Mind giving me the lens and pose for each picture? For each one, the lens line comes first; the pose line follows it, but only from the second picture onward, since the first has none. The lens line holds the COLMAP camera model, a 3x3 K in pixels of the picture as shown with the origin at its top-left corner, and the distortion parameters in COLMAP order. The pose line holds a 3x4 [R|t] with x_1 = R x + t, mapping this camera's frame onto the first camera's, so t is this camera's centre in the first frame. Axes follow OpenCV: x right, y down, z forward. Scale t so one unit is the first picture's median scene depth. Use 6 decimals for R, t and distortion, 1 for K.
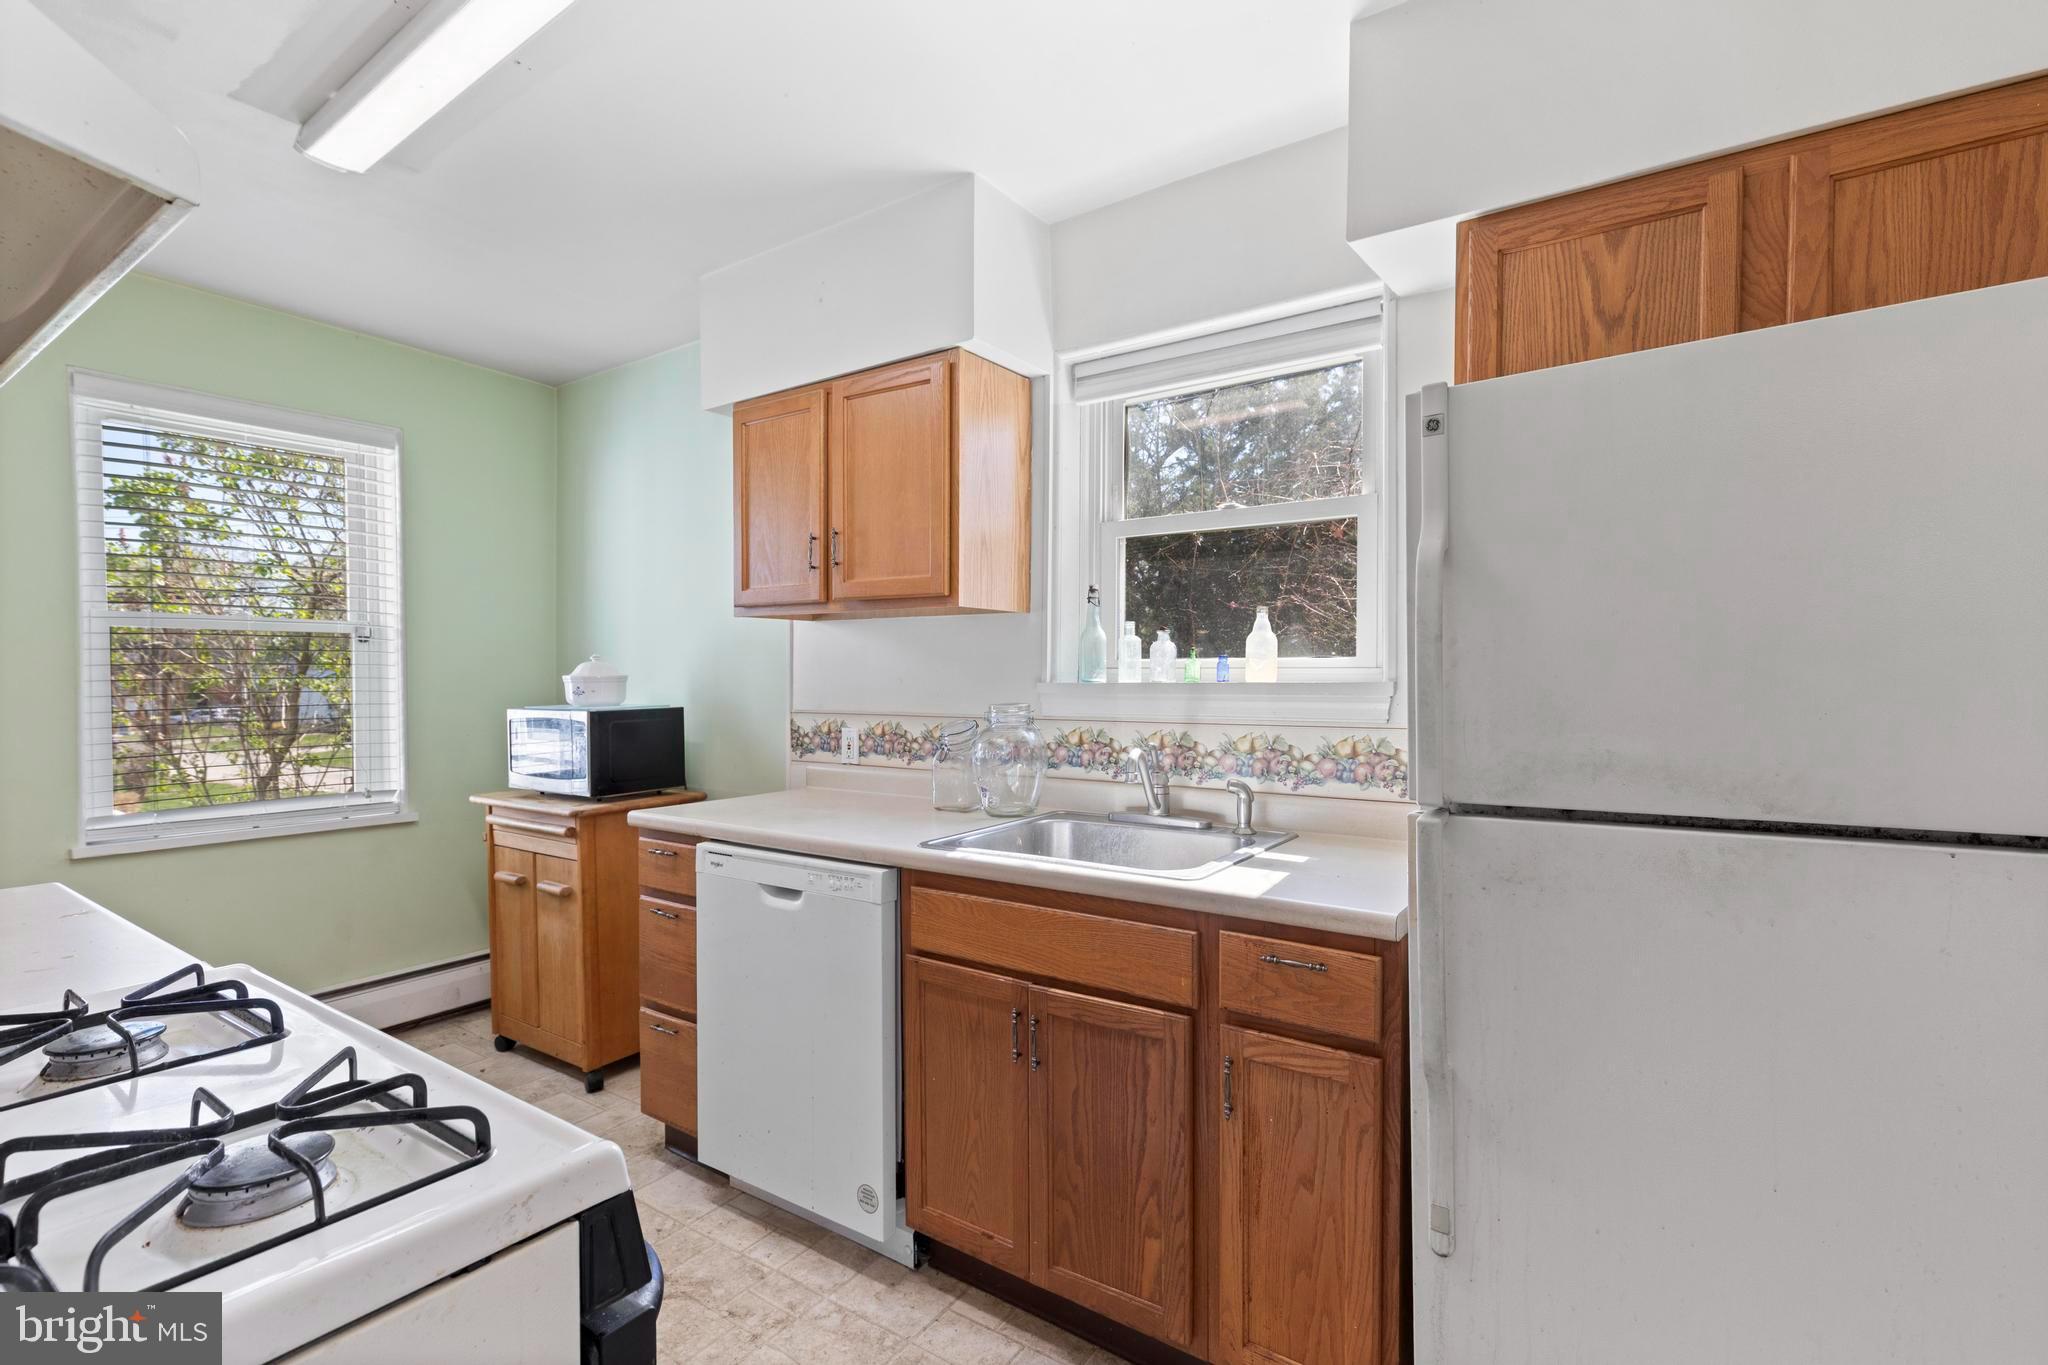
lens RADIAL K [[948.1, 0, 1012.6], [0, 948.1, 697.2], [0, 0, 1]] dist [0.004614, 0.000510]
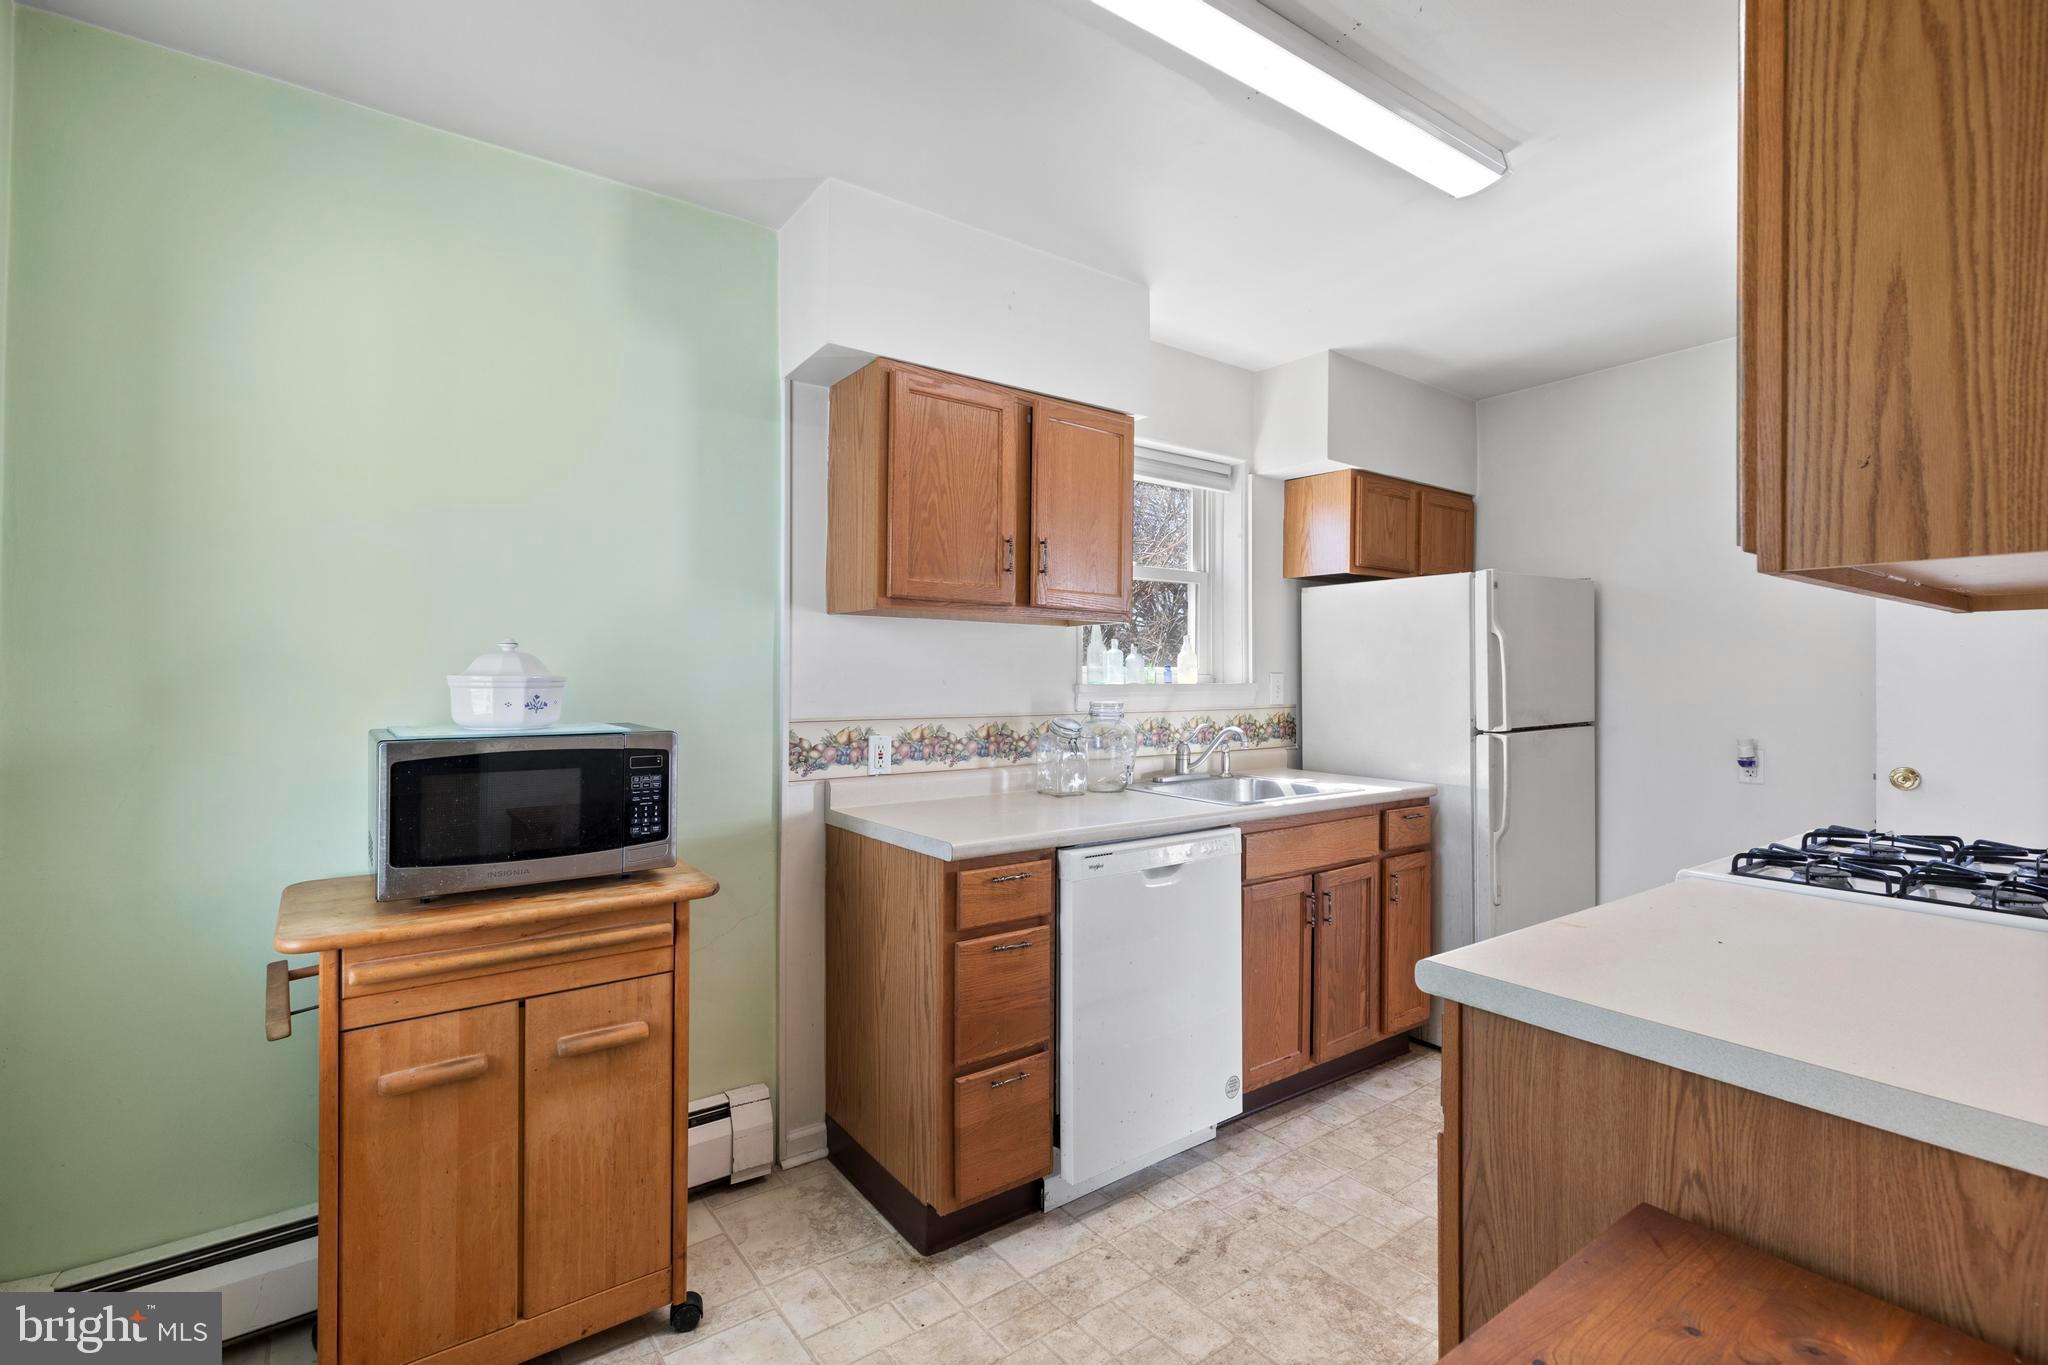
lens RADIAL K [[948.1, 0, 1013.6], [0, 948.1, 672.1], [0, 0, 1]] dist [0.004614, 0.000510]
pose [[0.317128, 0.005191, 0.948368, -1.013169], [0.015102, 0.999831, -0.010523, -0.016879], [-0.948262, 0.017660, 0.316996, 0.596404]]
